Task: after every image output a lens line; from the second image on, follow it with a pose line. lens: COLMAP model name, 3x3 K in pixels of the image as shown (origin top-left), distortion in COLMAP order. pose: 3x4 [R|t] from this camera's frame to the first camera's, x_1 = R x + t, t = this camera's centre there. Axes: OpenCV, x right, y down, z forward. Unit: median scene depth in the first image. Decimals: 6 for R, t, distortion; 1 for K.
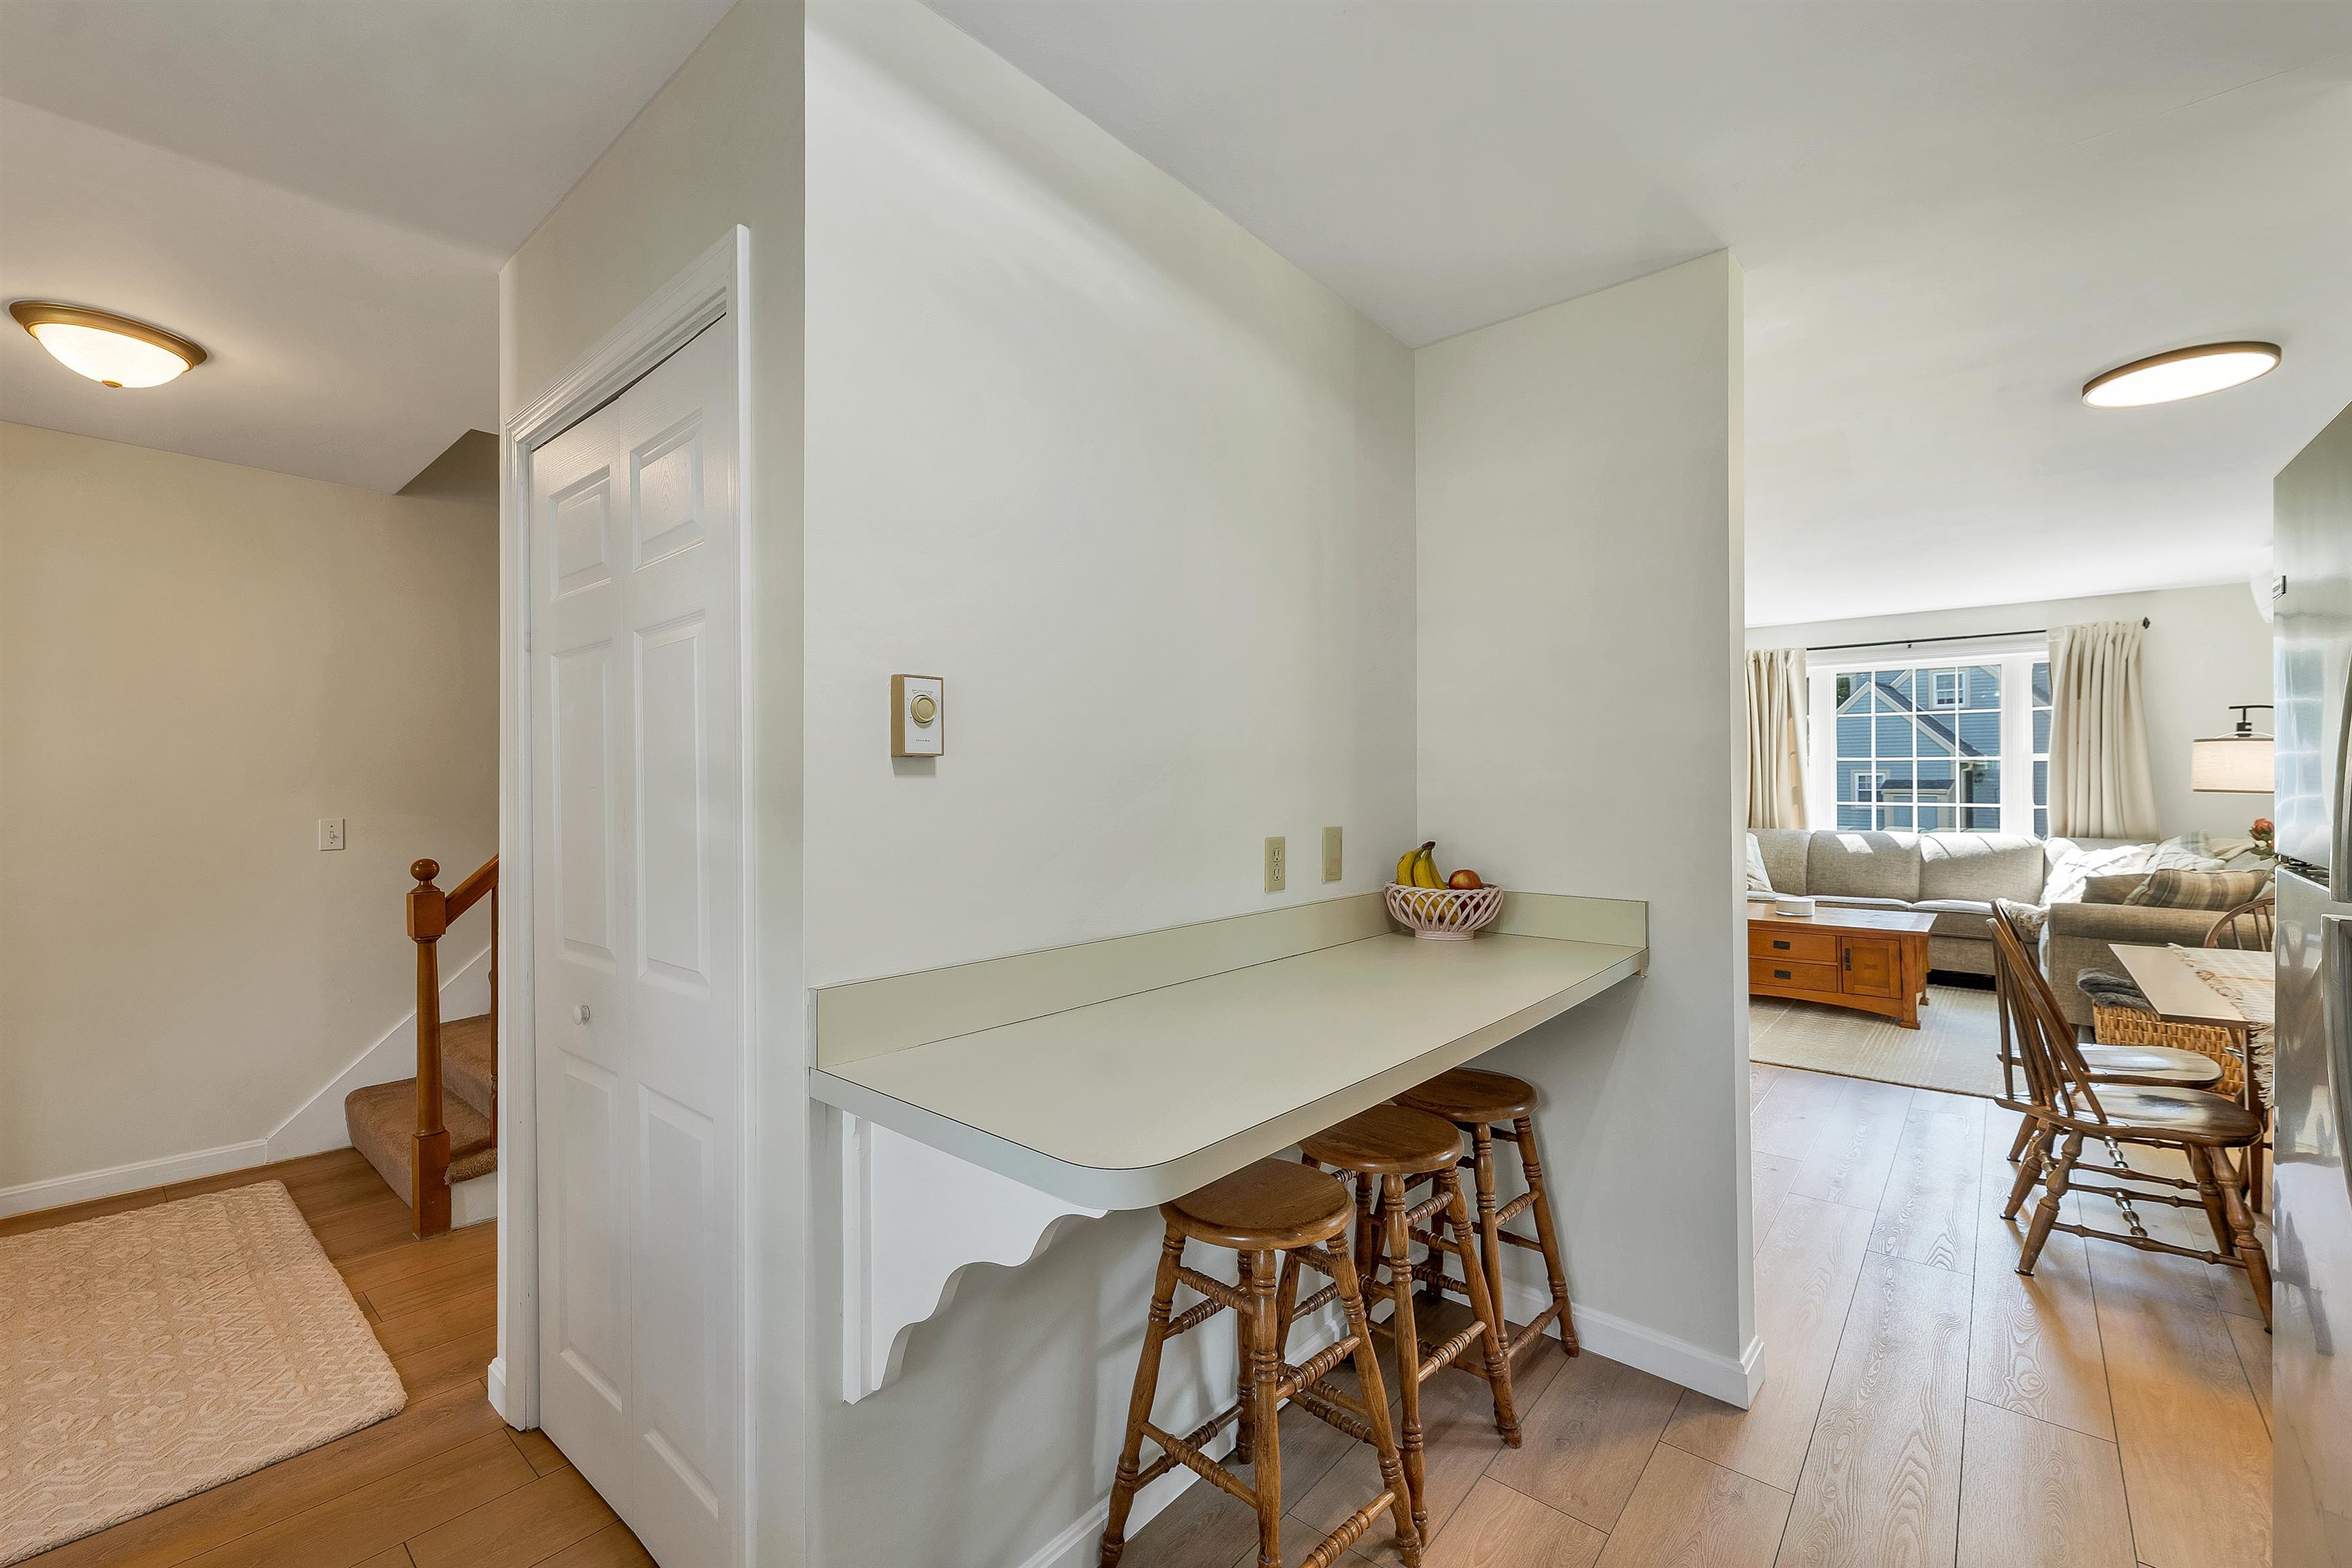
lens RADIAL K [[977.4, 0, 1153.3], [0, 977.4, 777.1], [0, 0, 1]] dist [0.000328, 0.000969]
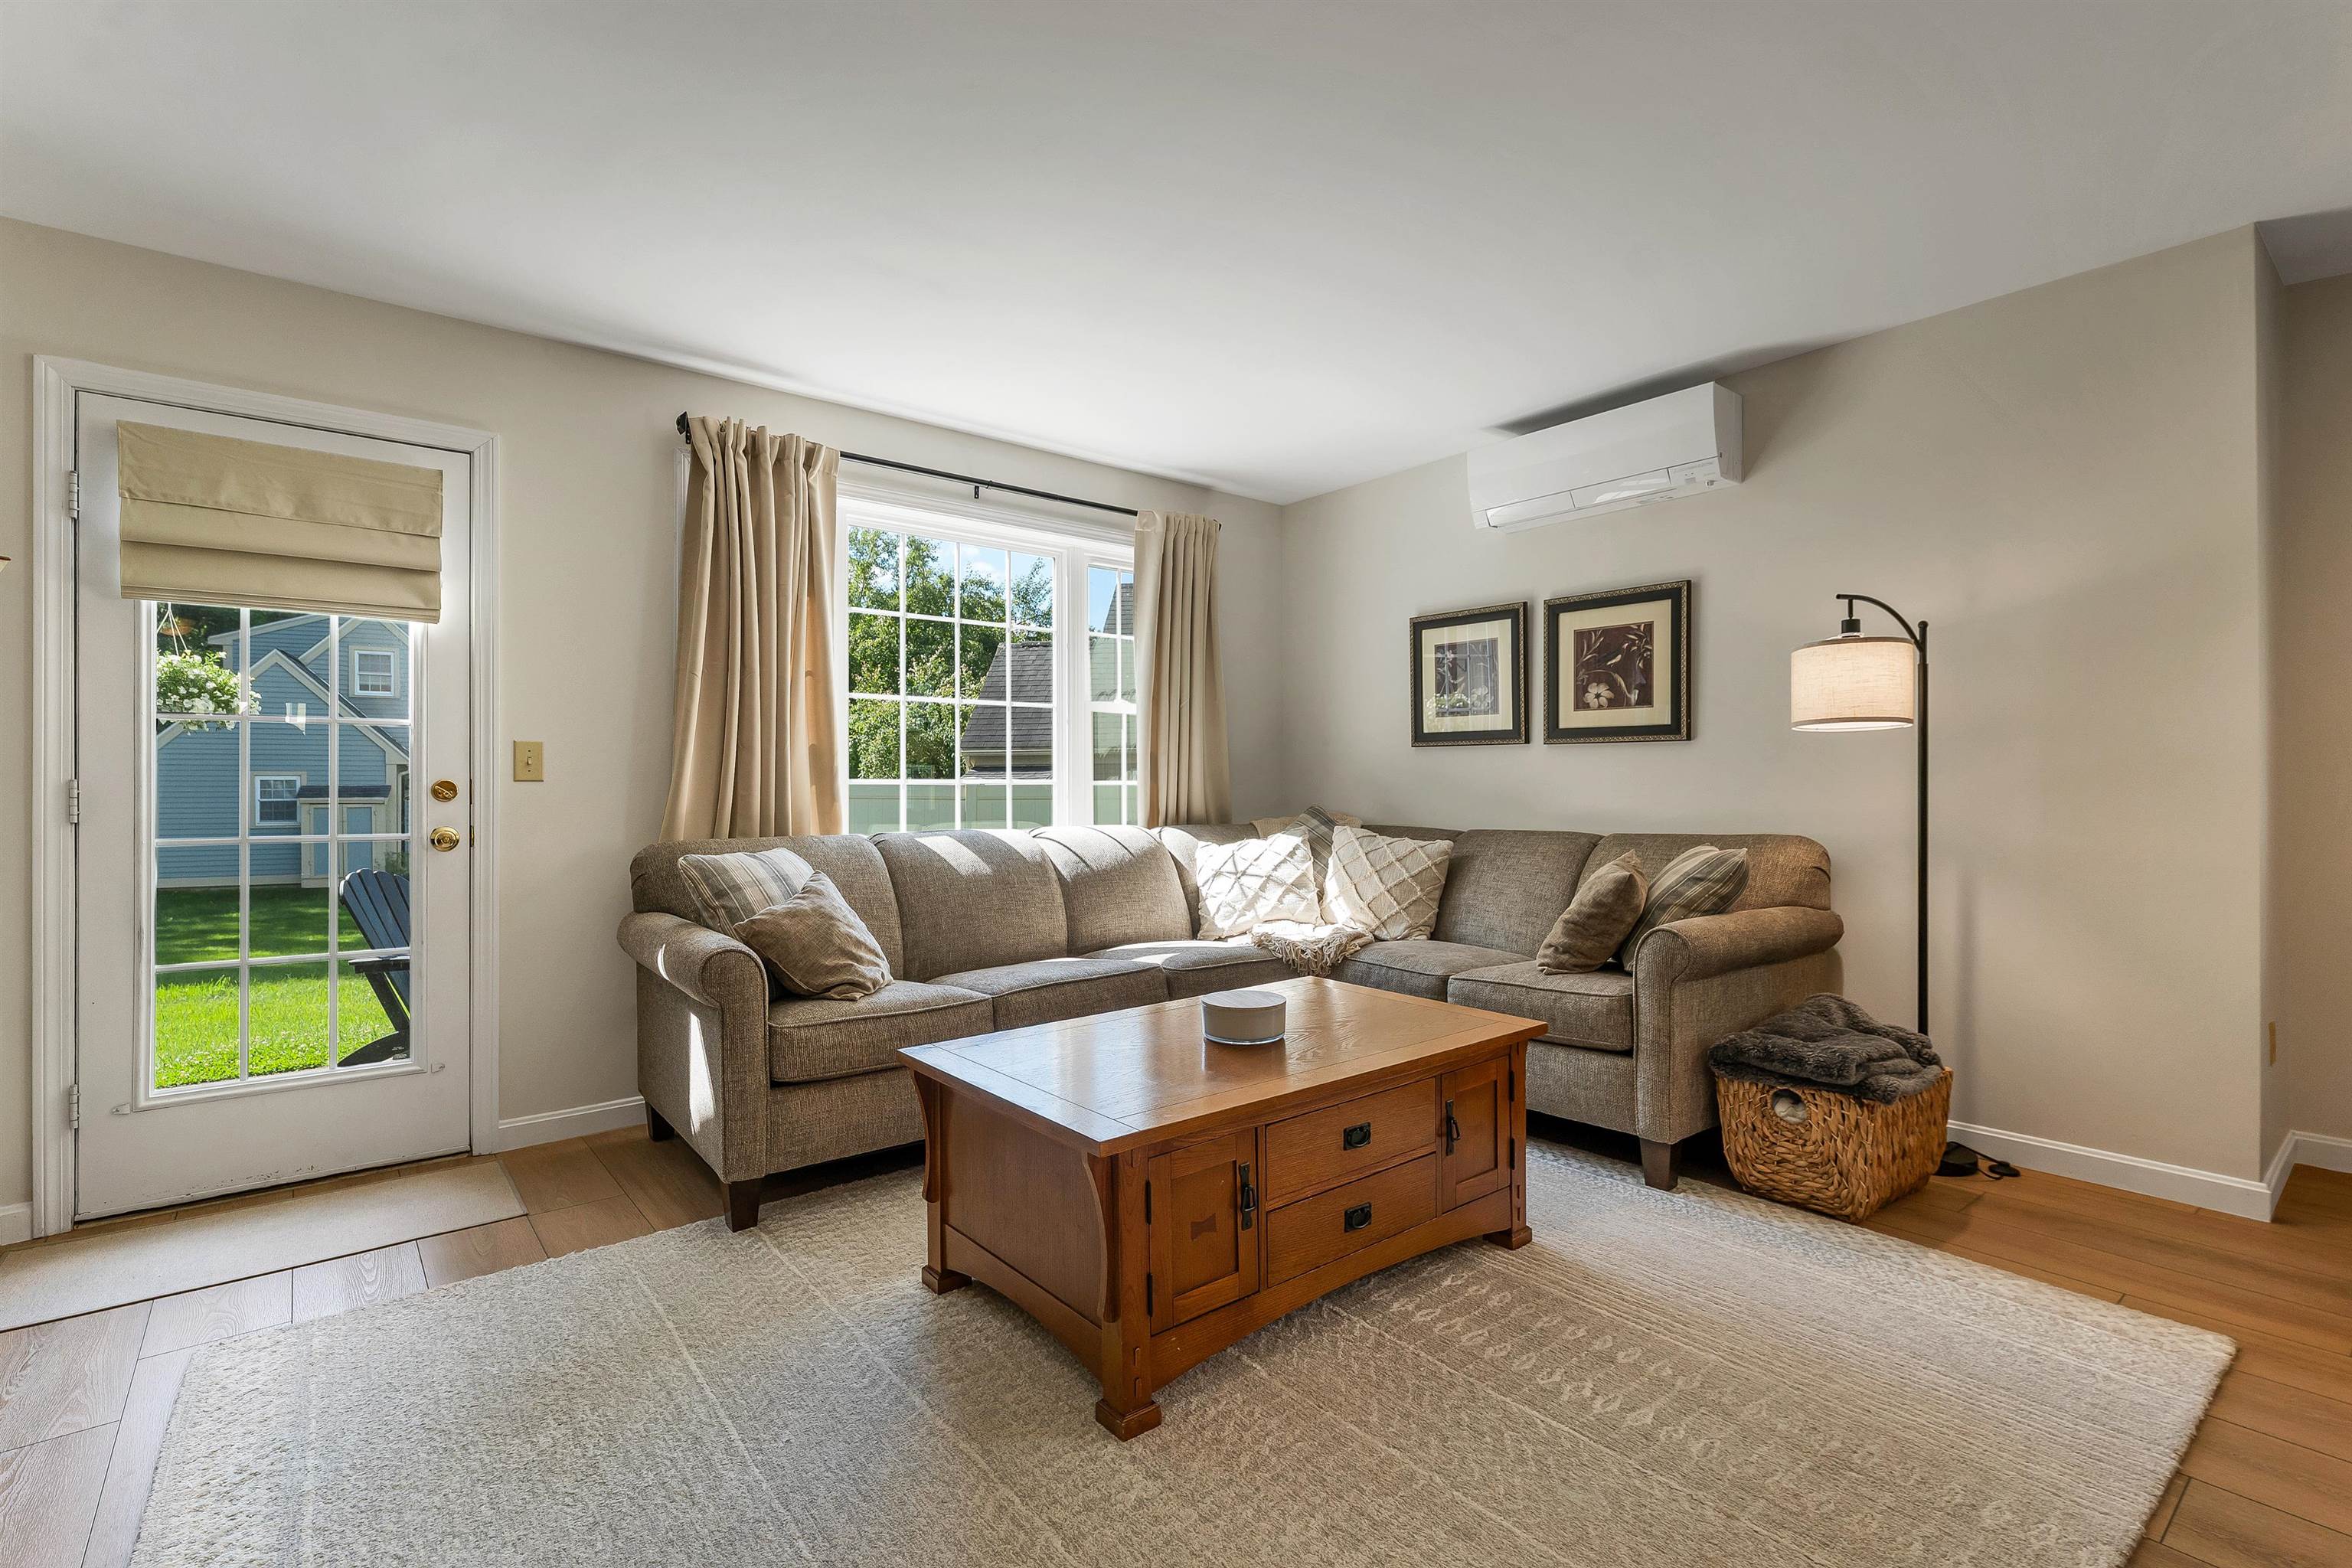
lens RADIAL K [[1048.5, 0, 1157.2], [0, 1048.5, 797.2], [0, 0, 1]] dist [-0.000409, 0.001606]
pose [[0.161278, 0.001389, 0.986908, 0.289689], [0.003290, 0.999993, -0.001946, 0.055490], [-0.986904, 0.003561, 0.161272, 1.165024]]
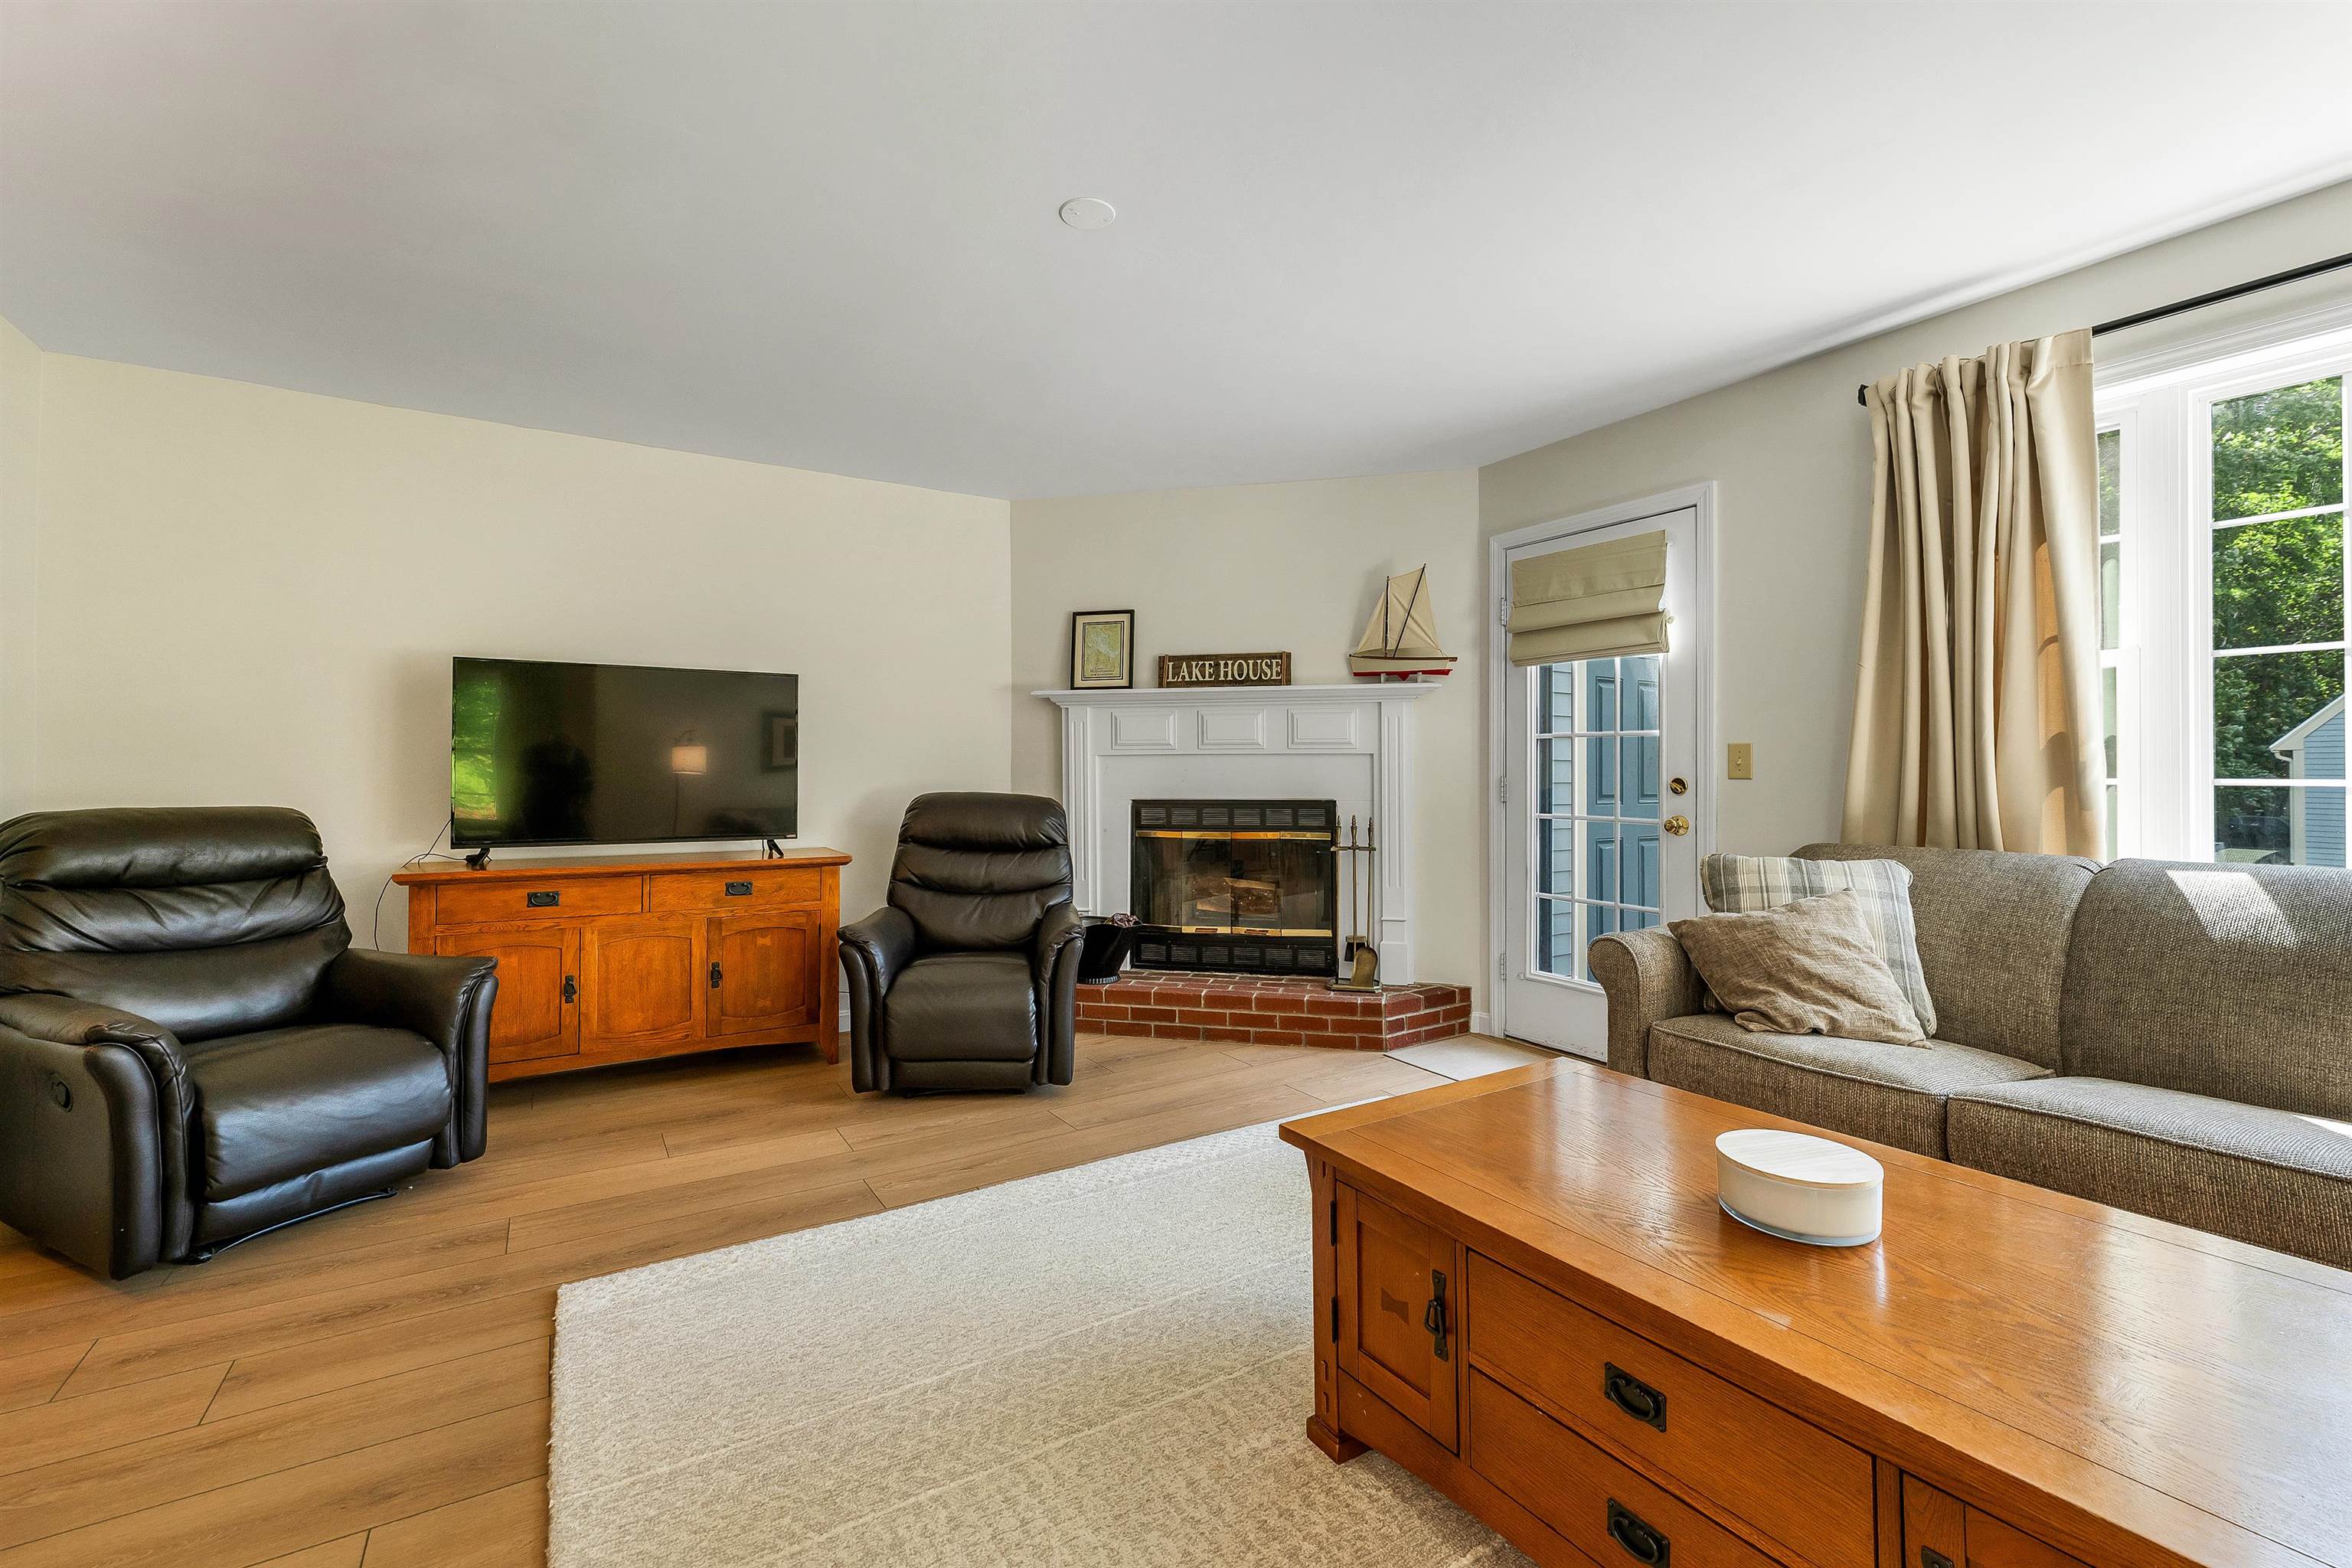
lens RADIAL K [[977.4, 0, 1165.1], [0, 977.4, 763.3], [0, 0, 1]] dist [0.000328, 0.000969]
pose [[0.956346, 0.006513, -0.292165, 0.699291], [-0.009733, 0.999907, -0.009568, 0.042216], [0.292076, 0.011994, 0.956320, 0.882135]]
